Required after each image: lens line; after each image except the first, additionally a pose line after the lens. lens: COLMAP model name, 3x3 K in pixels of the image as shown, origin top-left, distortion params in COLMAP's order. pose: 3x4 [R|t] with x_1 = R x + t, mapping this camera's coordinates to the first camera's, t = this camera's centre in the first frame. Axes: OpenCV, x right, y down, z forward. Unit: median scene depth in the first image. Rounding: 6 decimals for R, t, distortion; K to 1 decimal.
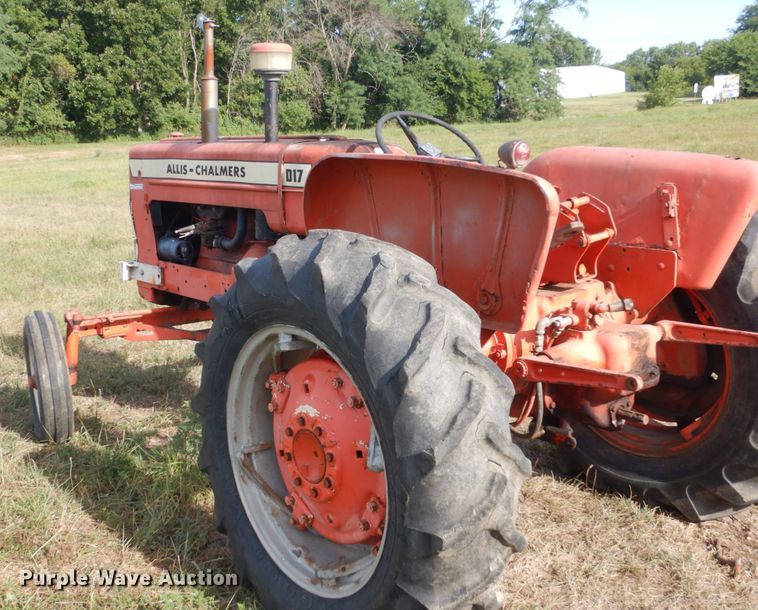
lens RADIAL K [[834.0, 0, 379.0], [0, 834.0, 305.0], [0, 0, 1]] dist [-0.016722, 0.028852]
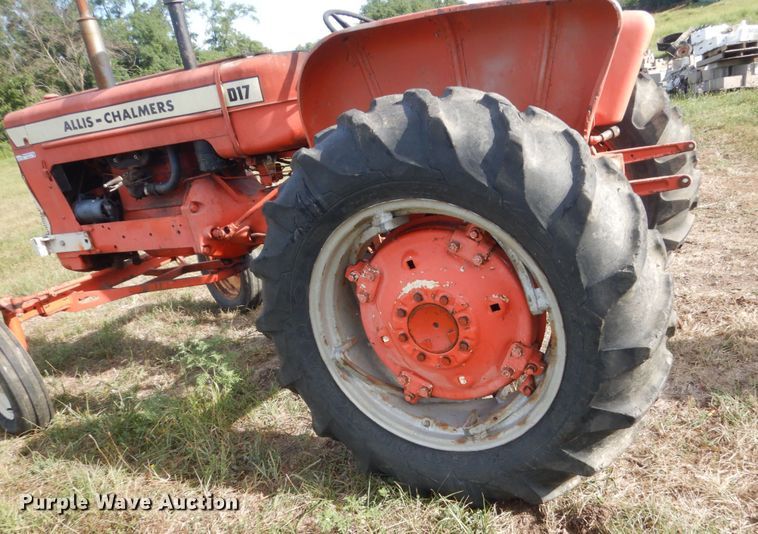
lens RADIAL K [[565.9, 0, 416.6], [0, 565.9, 318.4], [0, 0, 1]] dist [-0.007433, 0.002451]
pose [[0.882318, -0.293977, 0.367548, -0.210142], [0.237598, 0.952332, 0.191340, 0.020650], [-0.406277, -0.081494, 0.910109, 0.233773]]
